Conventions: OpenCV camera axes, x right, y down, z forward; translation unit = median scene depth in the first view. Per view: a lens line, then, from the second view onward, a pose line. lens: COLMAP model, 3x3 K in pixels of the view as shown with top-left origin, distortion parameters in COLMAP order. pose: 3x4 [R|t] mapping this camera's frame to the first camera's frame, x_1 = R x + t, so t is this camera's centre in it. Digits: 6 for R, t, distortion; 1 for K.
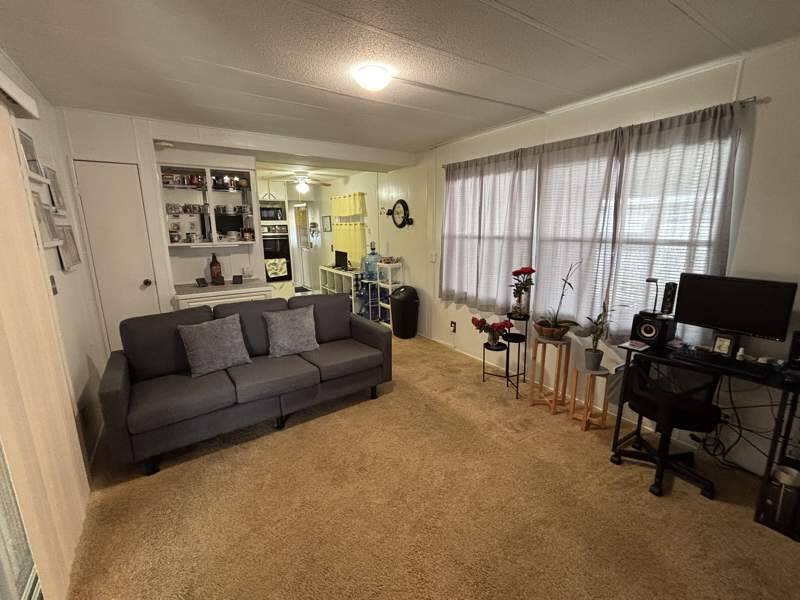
lens RADIAL K [[350.5, 0, 400.0], [0, 350.5, 300.0], [0, 0, 1]] dist [0.002602, 0.000399]
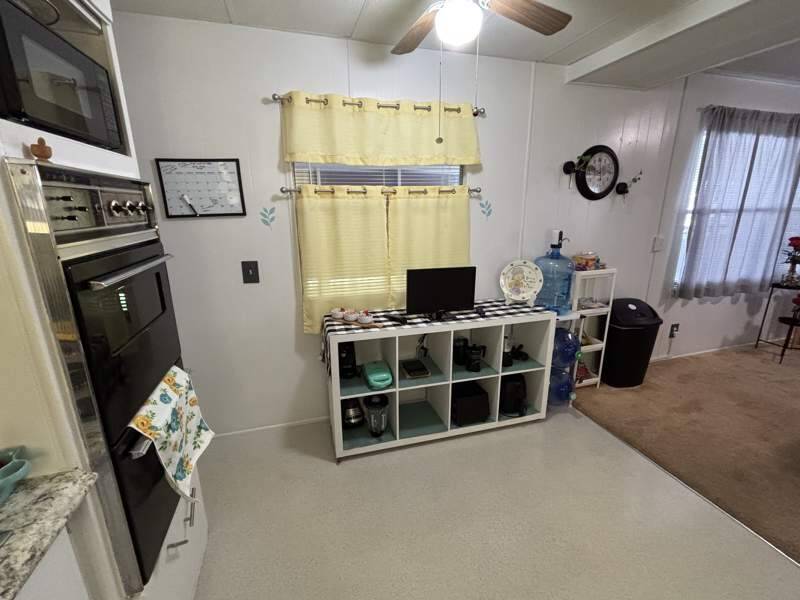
lens RADIAL K [[345.1, 0, 397.8], [0, 345.1, 289.2], [0, 0, 1]] dist [0.002090, 0.000039]
pose [[0.302678, -0.233278, 0.924104, -0.598036], [0.201176, 0.963376, 0.177299, -0.222753], [-0.931619, 0.132243, 0.338522, 1.089881]]
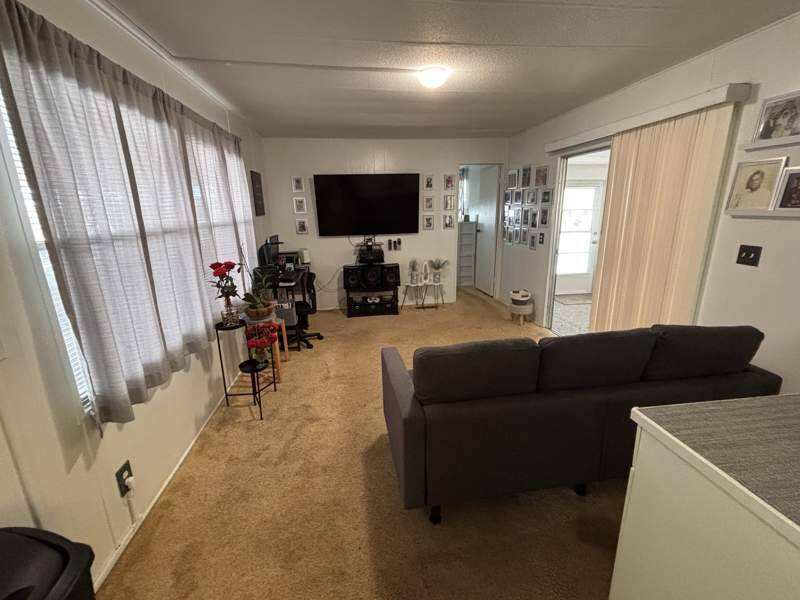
lens RADIAL K [[350.5, 0, 400.0], [0, 350.5, 300.0], [0, 0, 1]] dist [0.002602, 0.000399]
pose [[-0.894584, -0.089648, 0.437816, -0.227737], [0.114888, 0.900613, 0.419161, -0.188784], [-0.431880, 0.425275, -0.795375, 0.919603]]
